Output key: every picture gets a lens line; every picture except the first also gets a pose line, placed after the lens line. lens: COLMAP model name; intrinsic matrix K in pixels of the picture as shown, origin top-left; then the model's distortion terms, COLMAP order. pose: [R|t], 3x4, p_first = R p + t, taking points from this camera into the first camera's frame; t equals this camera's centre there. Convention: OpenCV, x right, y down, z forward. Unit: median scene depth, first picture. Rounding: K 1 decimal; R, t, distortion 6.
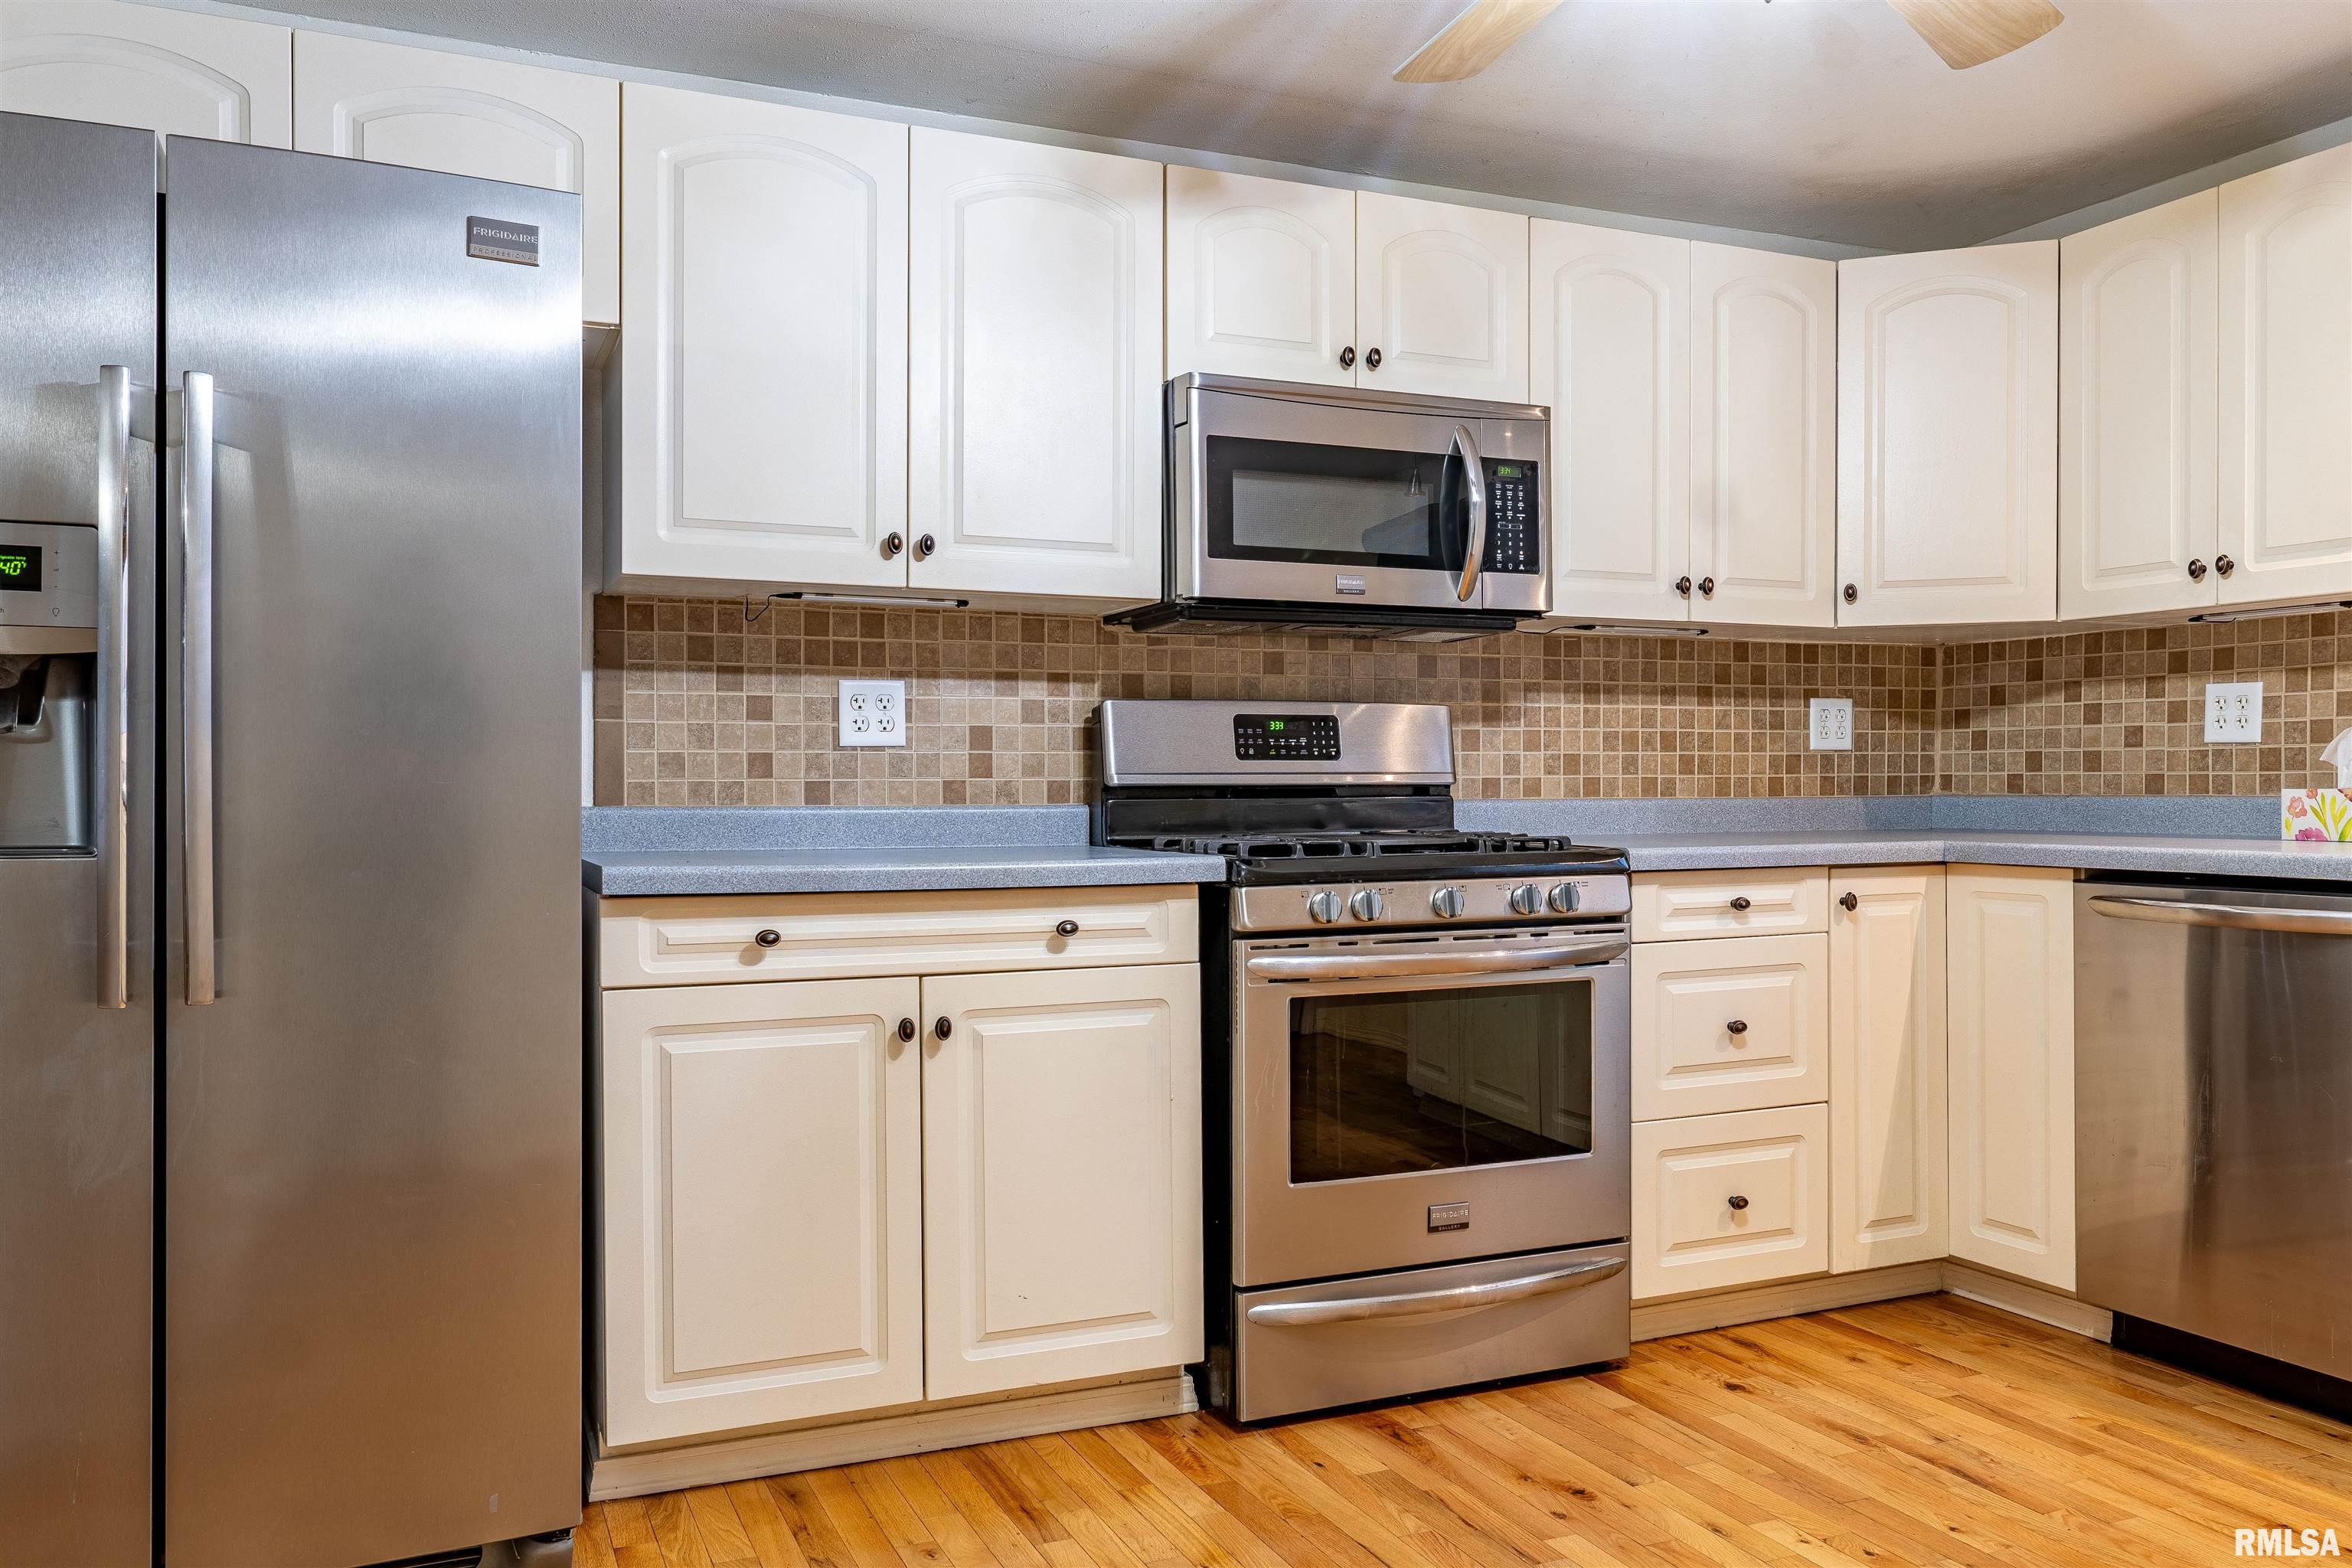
lens RADIAL K [[1767.2, 0, 1209.9], [0, 1767.2, 792.9], [0, 0, 1]] dist [0.001267, 0.006532]
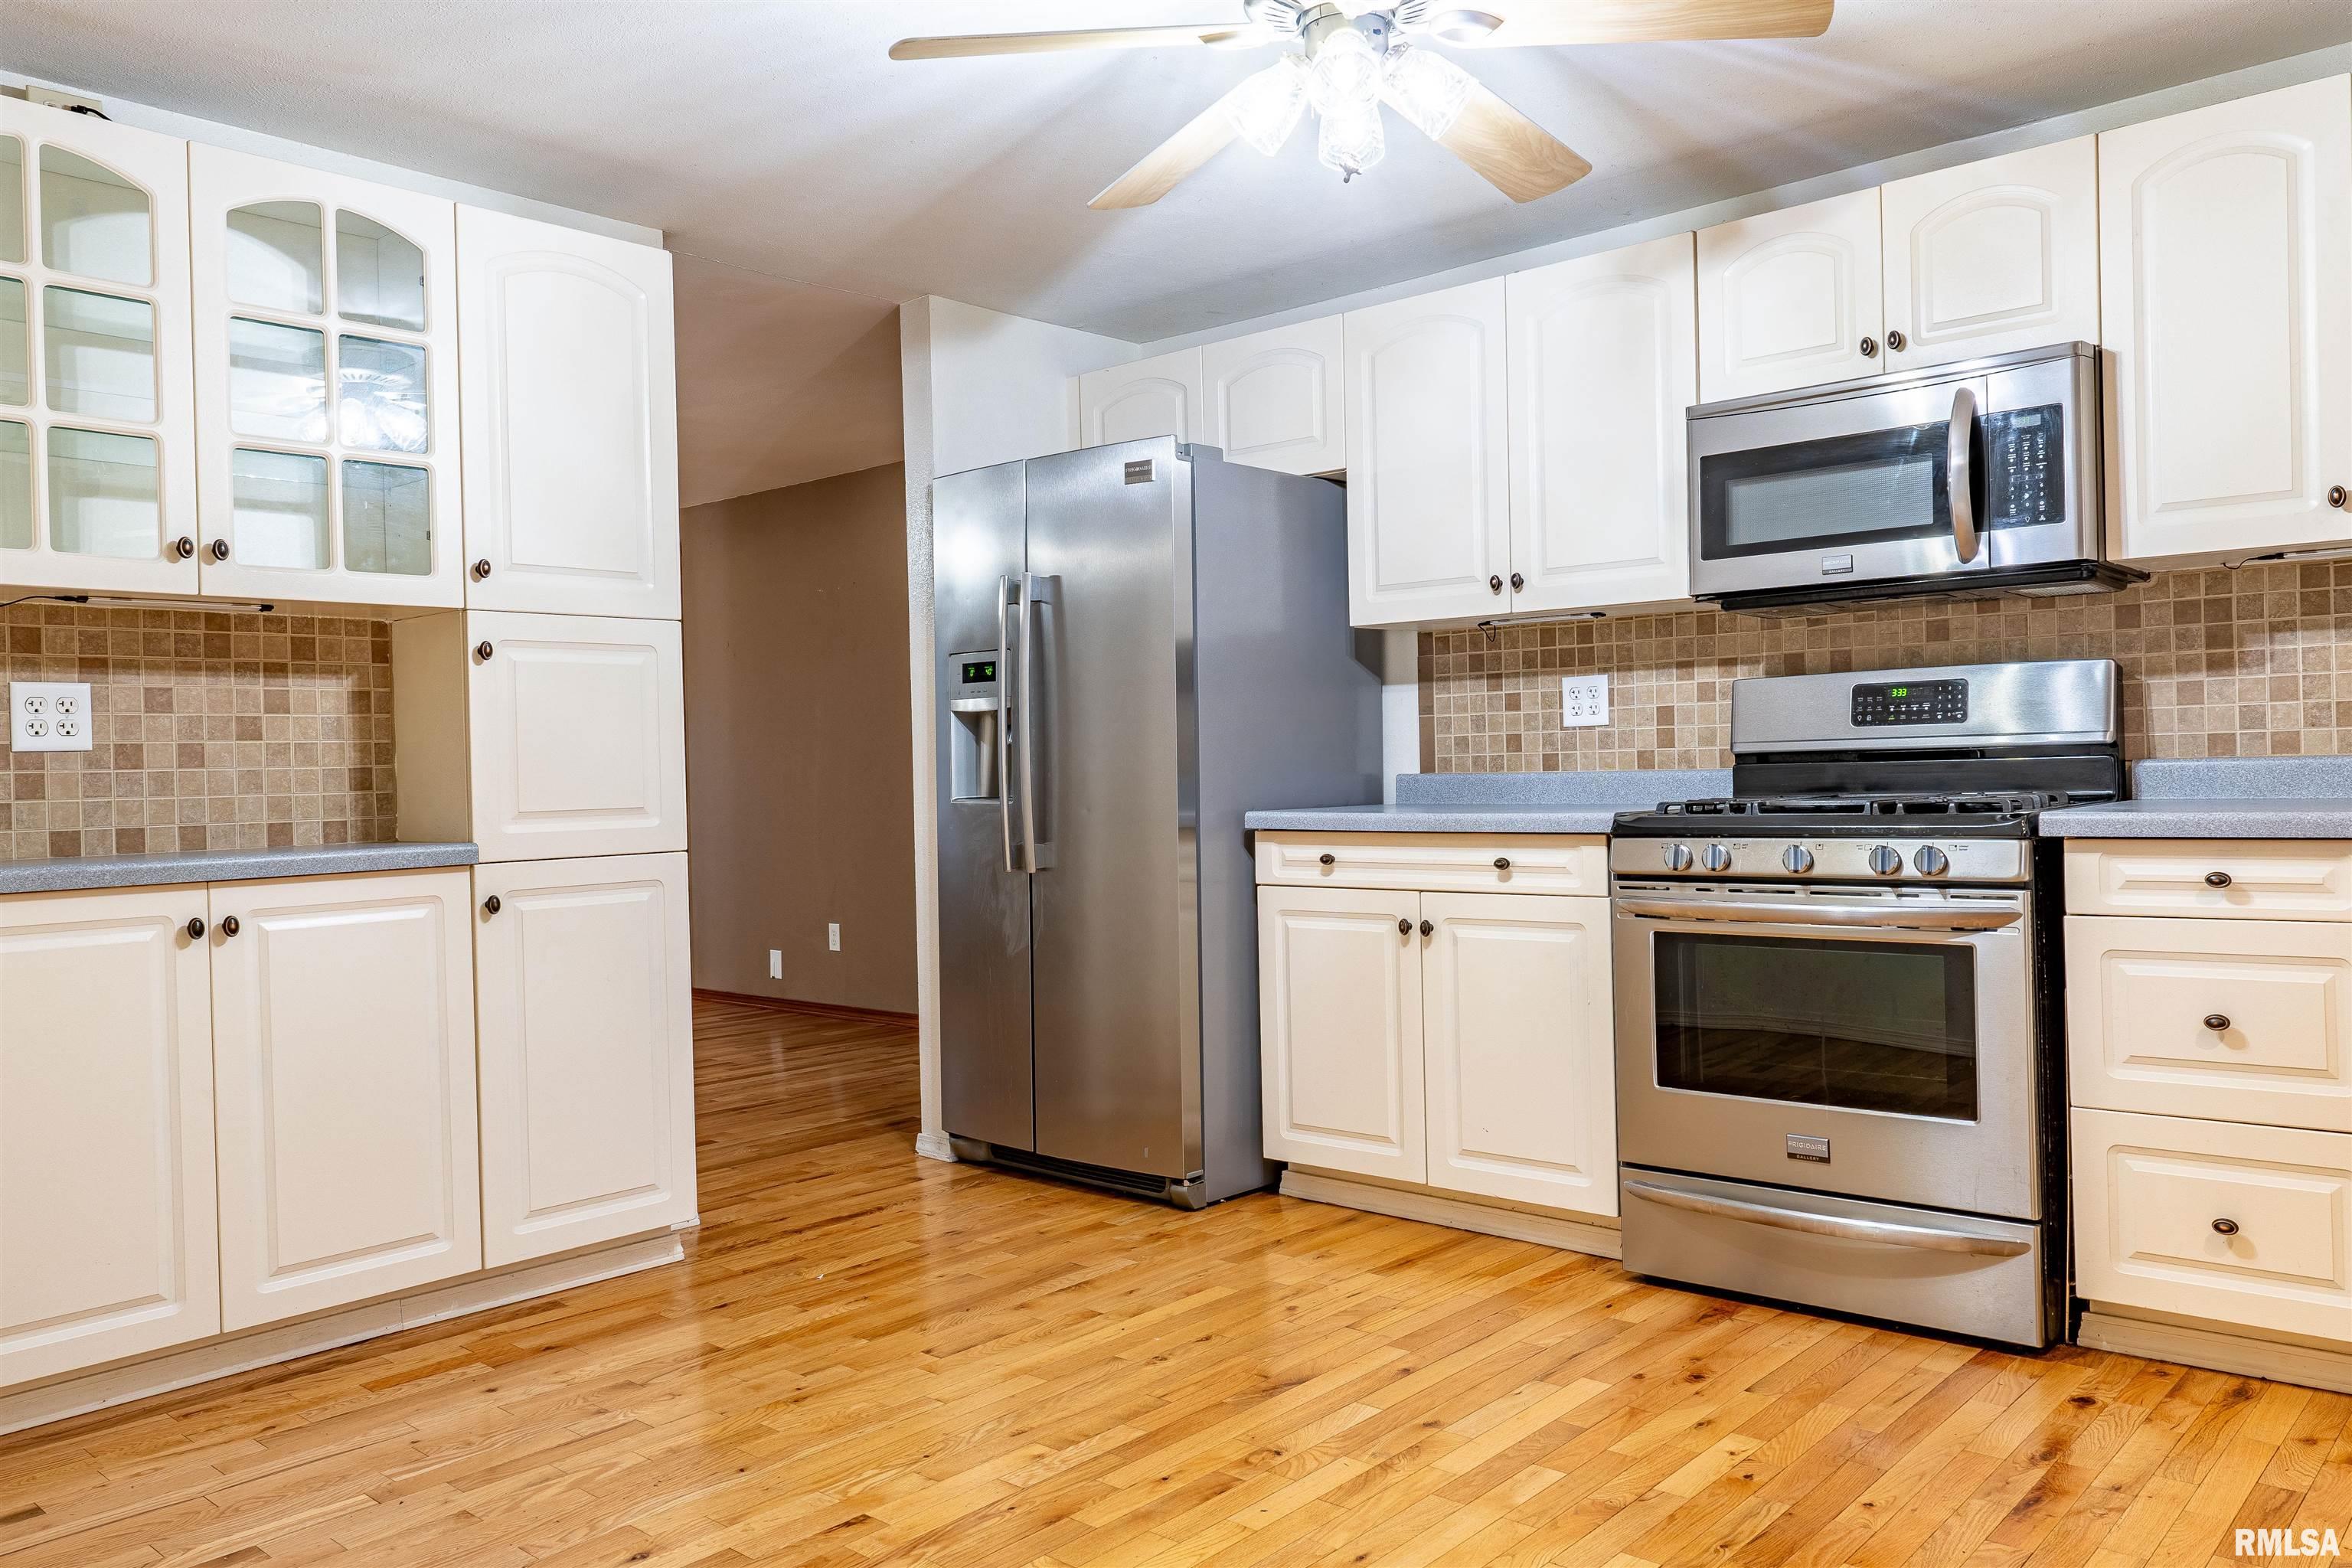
lens RADIAL K [[1767.2, 0, 1240.3], [0, 1767.2, 754.7], [0, 0, 1]] dist [0.001267, 0.006532]
pose [[0.425662, -0.013752, -0.904778, 0.909659], [0.019202, 0.999797, -0.006162, -0.001988], [0.904678, -0.014751, 0.425840, 0.209445]]
